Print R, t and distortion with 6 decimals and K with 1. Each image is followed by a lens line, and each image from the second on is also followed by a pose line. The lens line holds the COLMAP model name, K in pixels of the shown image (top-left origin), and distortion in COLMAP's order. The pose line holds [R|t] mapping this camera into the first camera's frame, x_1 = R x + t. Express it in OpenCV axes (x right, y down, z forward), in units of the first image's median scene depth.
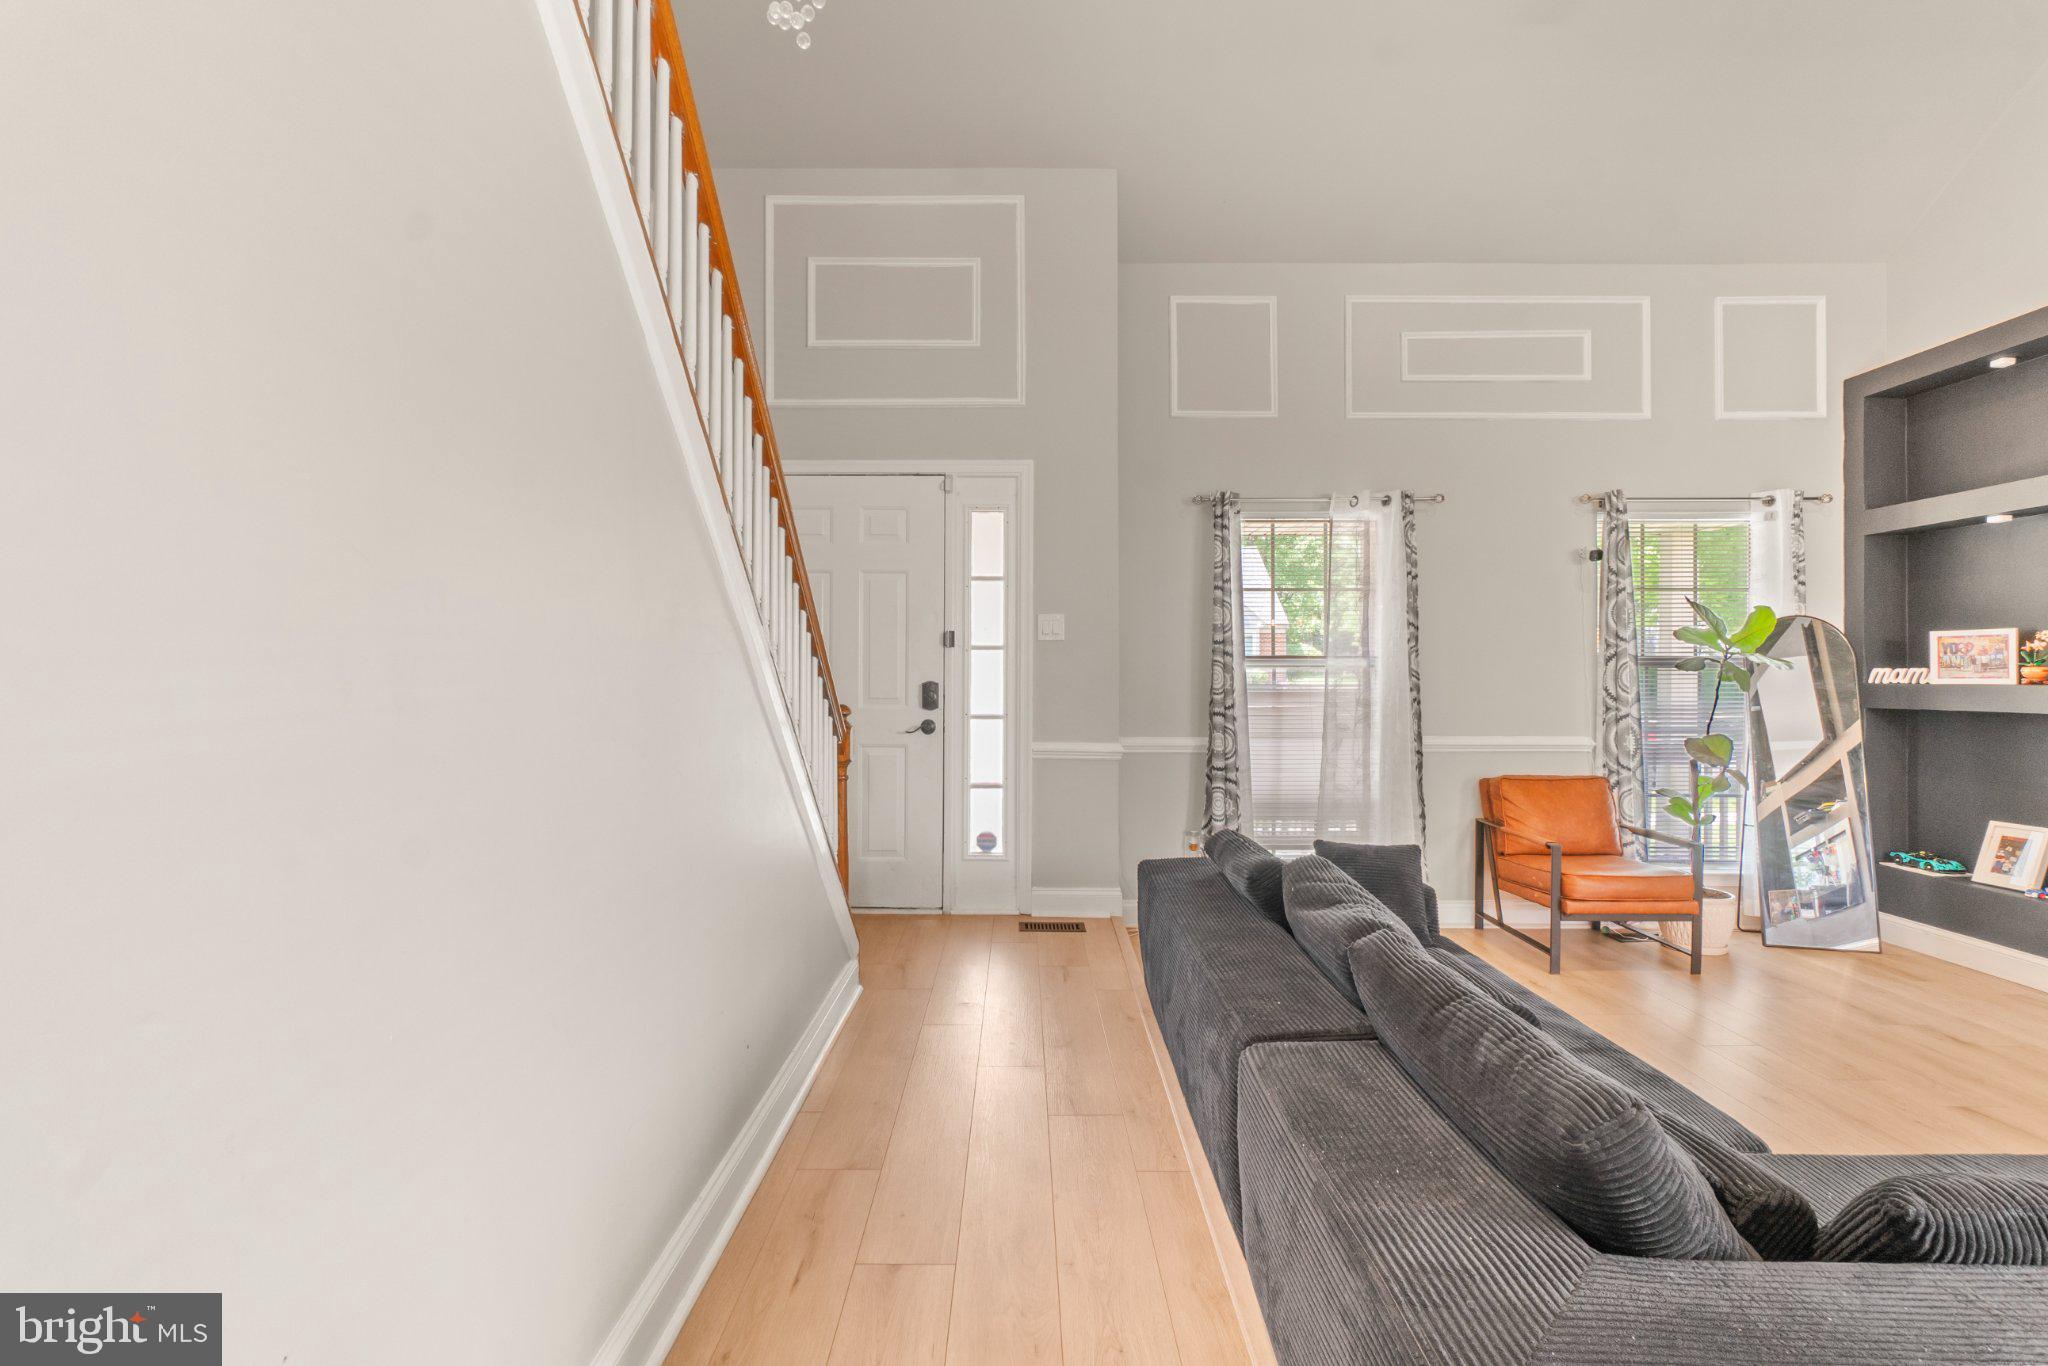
lens RADIAL K [[961.9, 0, 1004.0], [0, 961.9, 678.6], [0, 0, 1]] dist [-0.008094, 0.001537]
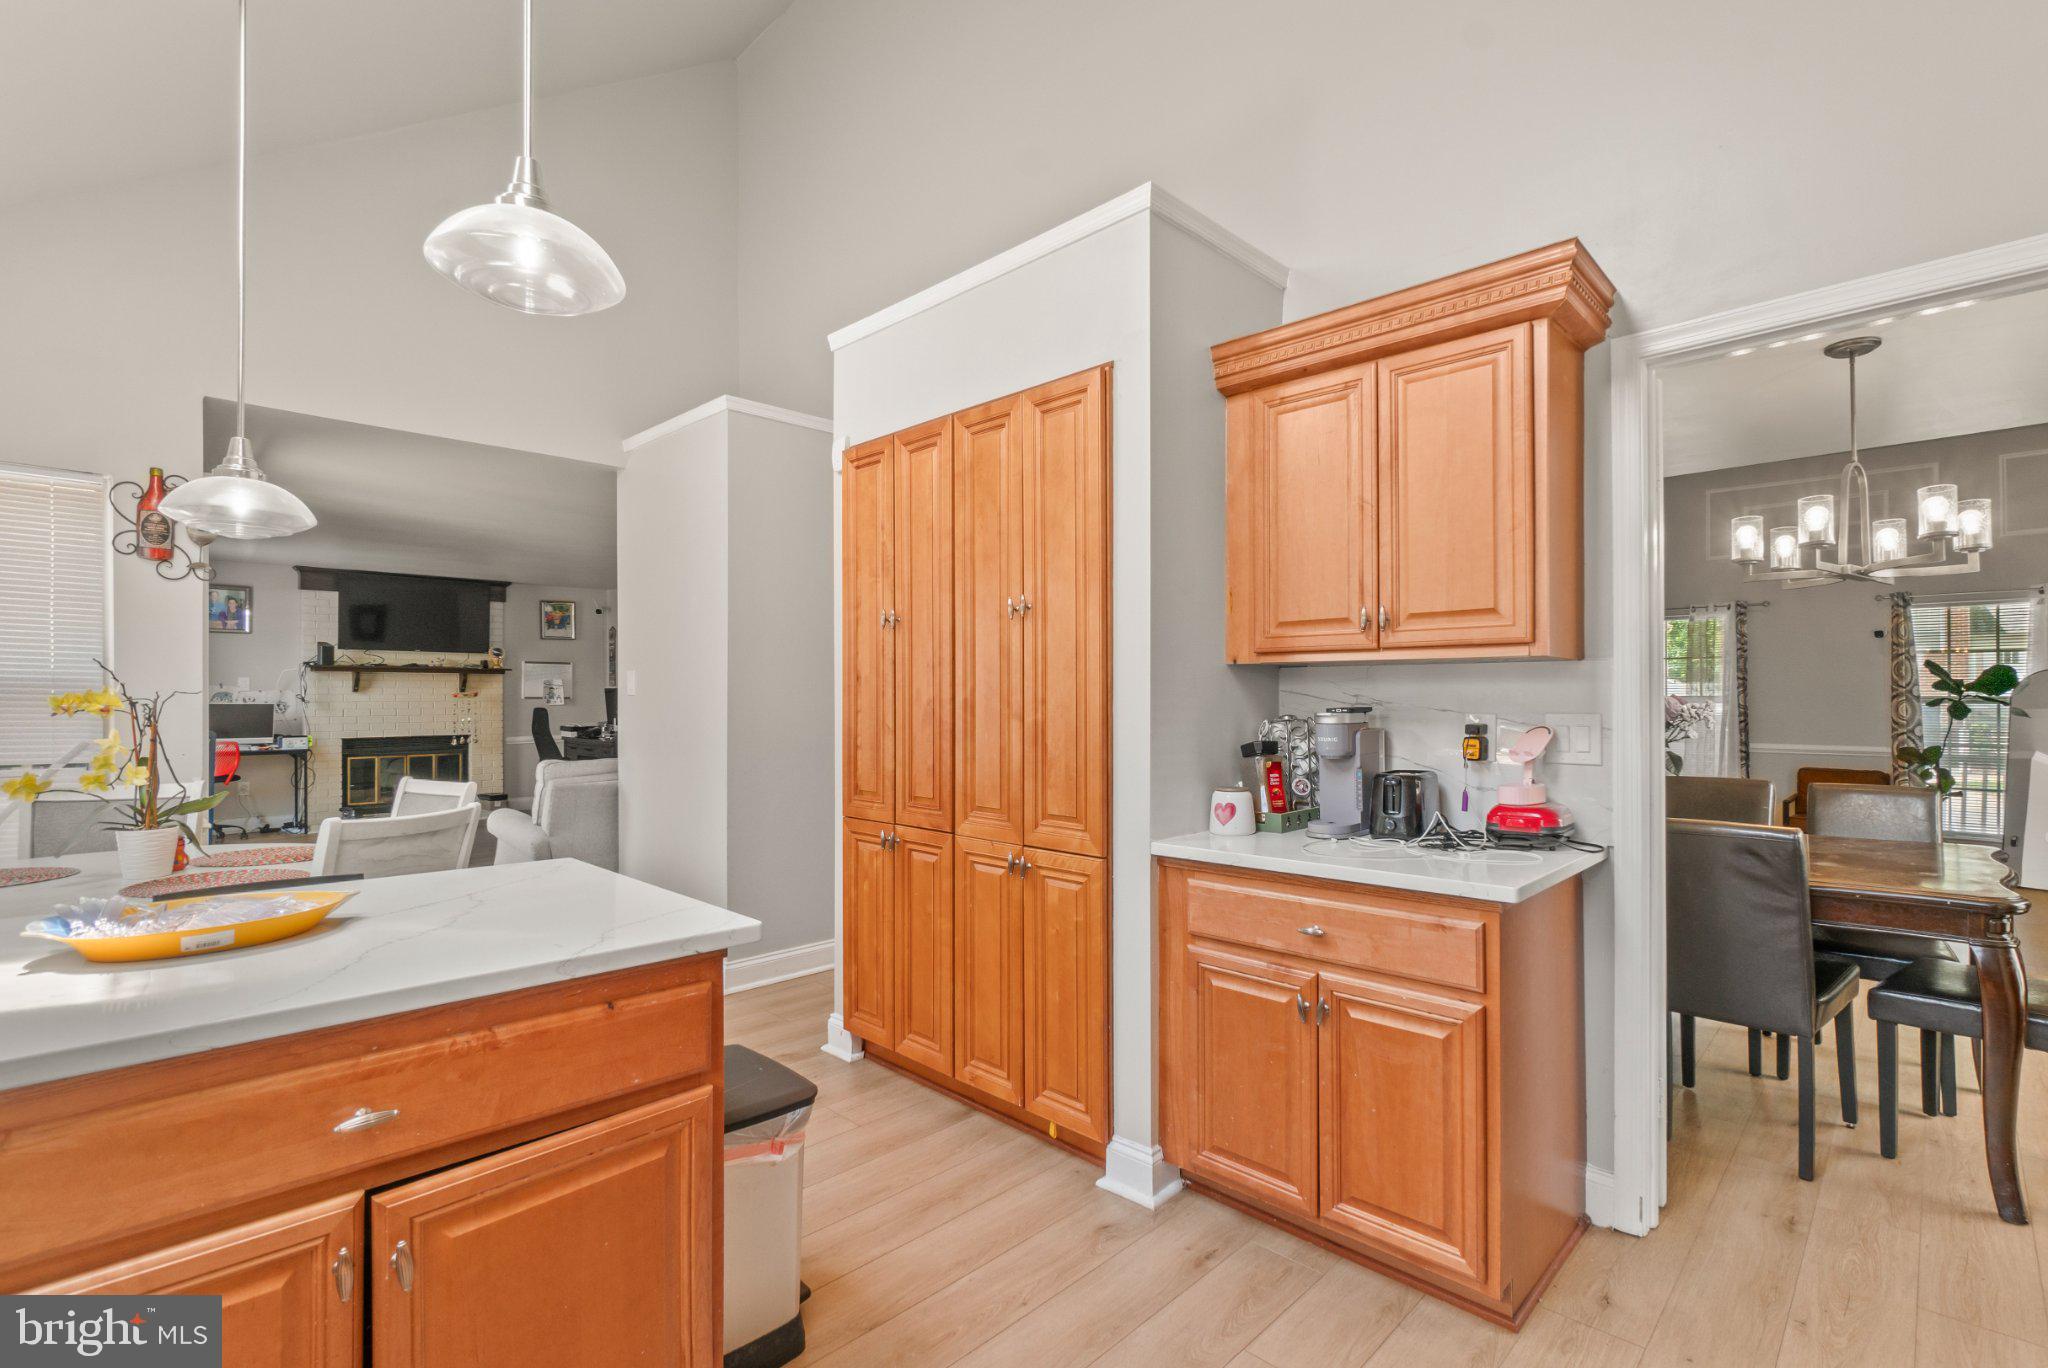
lens RADIAL K [[916.8, 0, 1073.6], [0, 916.8, 693.0], [0, 0, 1]] dist [-0.006884, -0.000904]
pose [[0.735589, -0.004407, -0.677413, 0.682790], [0.001613, 0.999987, -0.004754, -0.024522], [0.677426, 0.002404, 0.735587, -1.086794]]
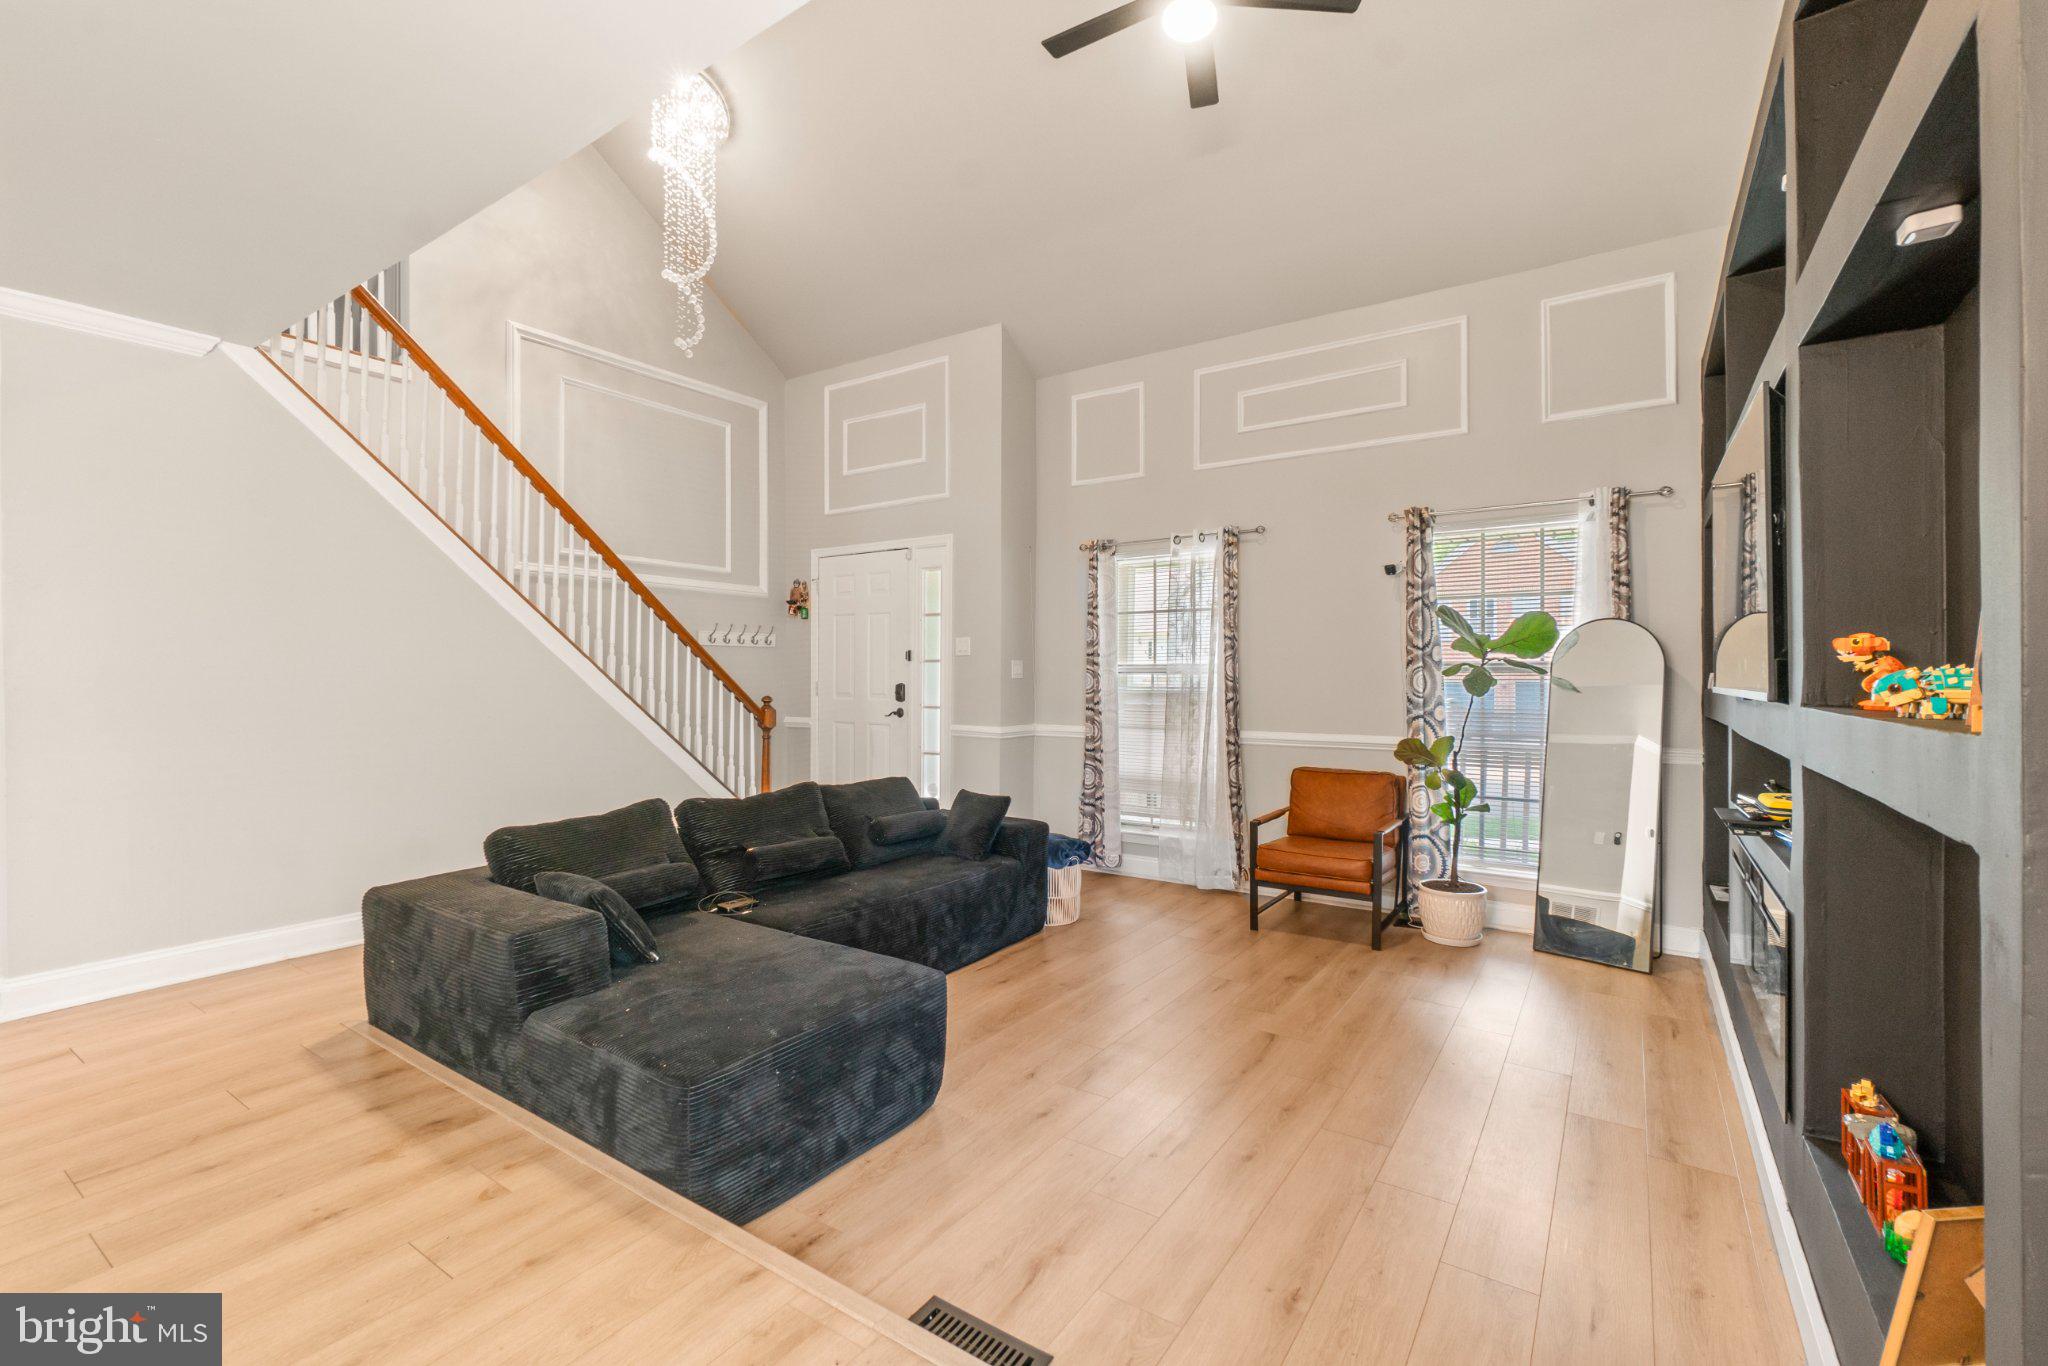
lens RADIAL K [[880.6, 0, 1011.6], [0, 880.6, 681.3], [0, 0, 1]] dist [-0.006619, 0.000412]
pose [[0.833161, 0.001355, -0.553029, 0.841095], [-0.000659, 0.999999, 0.001457, -0.002653], [0.553030, -0.000849, 0.833161, -0.075068]]
